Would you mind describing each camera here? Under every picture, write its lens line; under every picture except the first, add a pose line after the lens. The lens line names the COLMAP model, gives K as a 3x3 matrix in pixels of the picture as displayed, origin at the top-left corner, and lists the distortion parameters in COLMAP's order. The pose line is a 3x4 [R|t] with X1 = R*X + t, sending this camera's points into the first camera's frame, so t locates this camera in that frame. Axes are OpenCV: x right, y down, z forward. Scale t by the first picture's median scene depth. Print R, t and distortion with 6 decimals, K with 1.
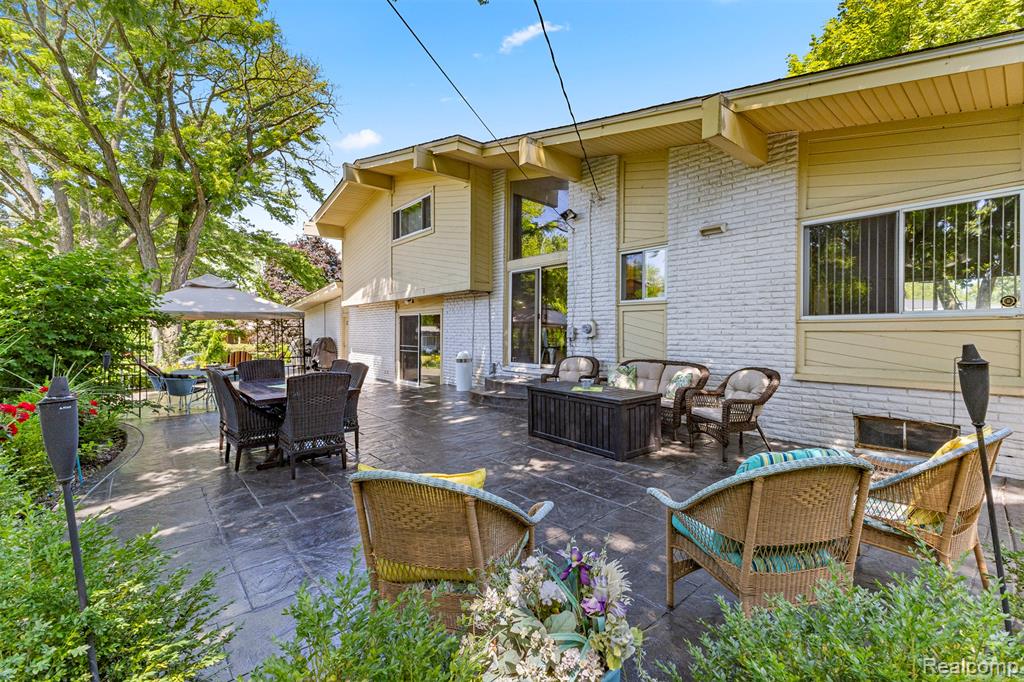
lens RADIAL K [[444.1, 0, 507.5], [0, 444.1, 329.4], [0, 0, 1]] dist [0.001430, 0.000111]
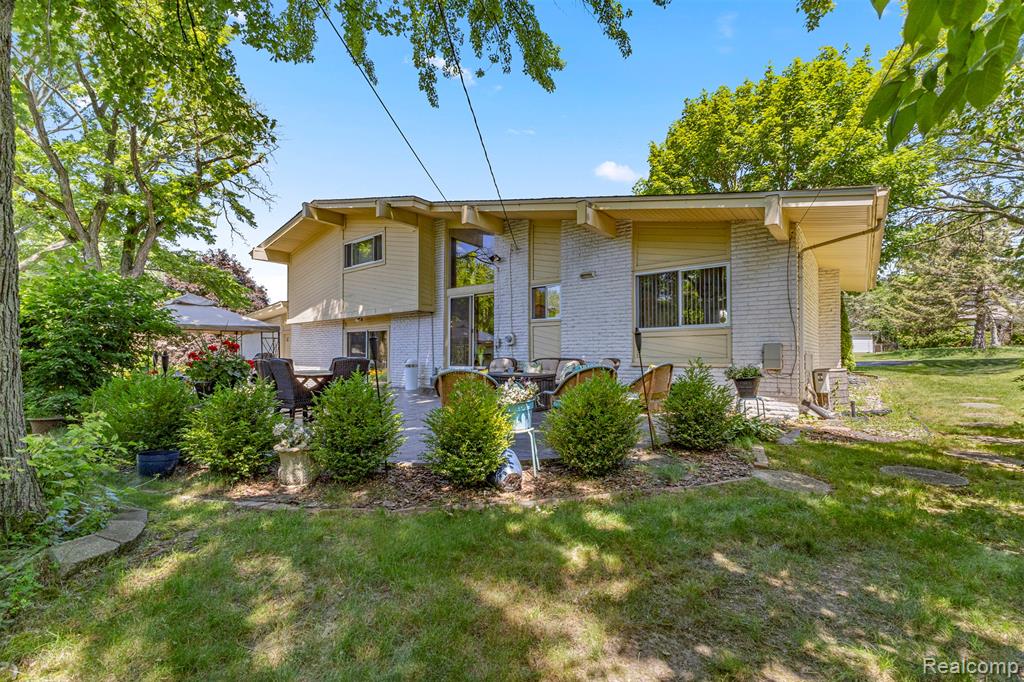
lens RADIAL K [[444.1, 0, 507.5], [0, 444.1, 329.4], [0, 0, 1]] dist [0.001430, 0.000111]
pose [[0.980451, 0.007679, 0.196615, -0.085231], [0.002692, 0.998621, -0.052425, 0.035355], [-0.196746, 0.051929, 0.979078, -0.322928]]
